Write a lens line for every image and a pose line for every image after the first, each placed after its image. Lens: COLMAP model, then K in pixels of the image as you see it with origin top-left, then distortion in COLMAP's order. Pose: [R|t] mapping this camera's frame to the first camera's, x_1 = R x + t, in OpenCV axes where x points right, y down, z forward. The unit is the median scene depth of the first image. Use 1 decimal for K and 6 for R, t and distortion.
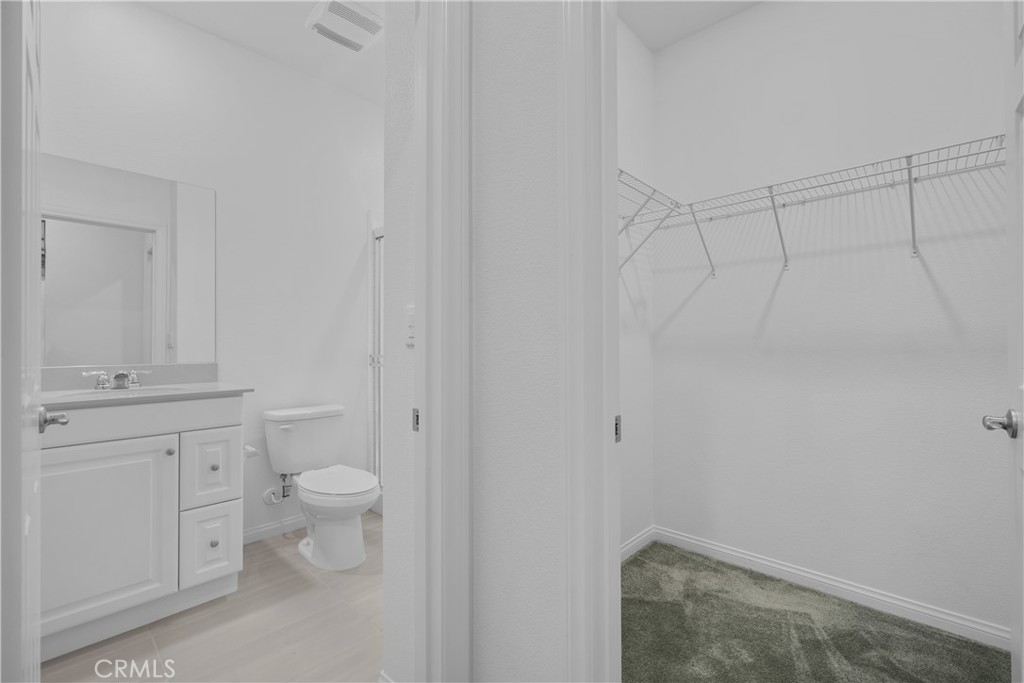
lens RADIAL K [[450.8, 0, 512.0], [0, 450.8, 341.5], [0, 0, 1]] dist [0.016434, 0.000078]
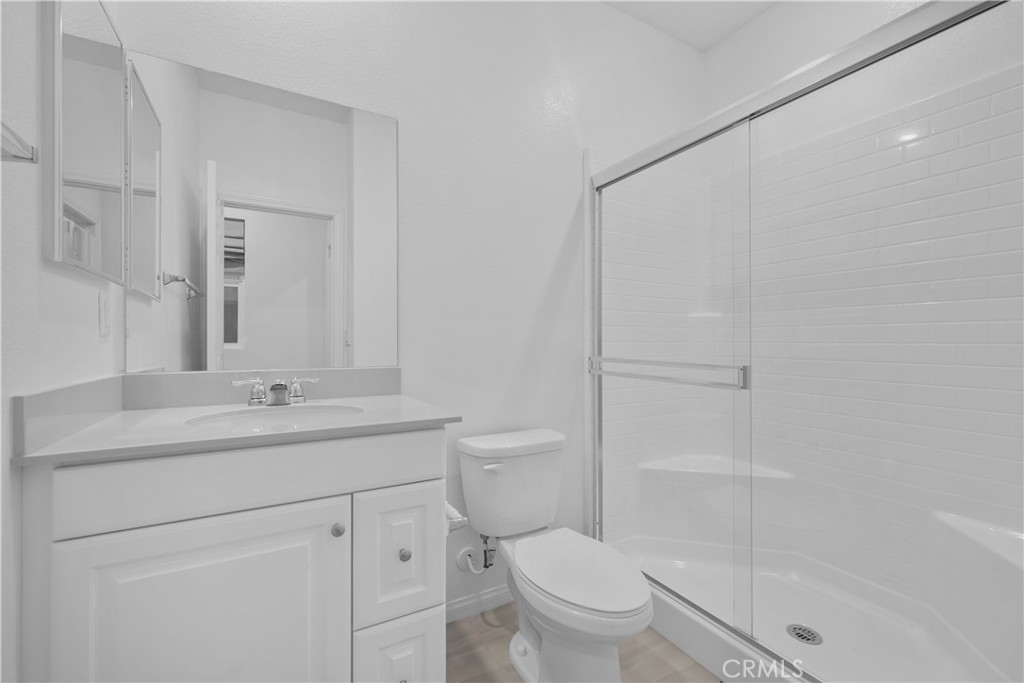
lens RADIAL K [[435.2, 0, 514.3], [0, 435.2, 346.8], [0, 0, 1]] dist [-0.001154, 0.000350]
pose [[0.959126, 0.006810, -0.282896, -0.296508], [-0.003160, 0.999906, 0.013358, 0.006427], [0.282960, -0.011918, 0.959058, 0.415838]]
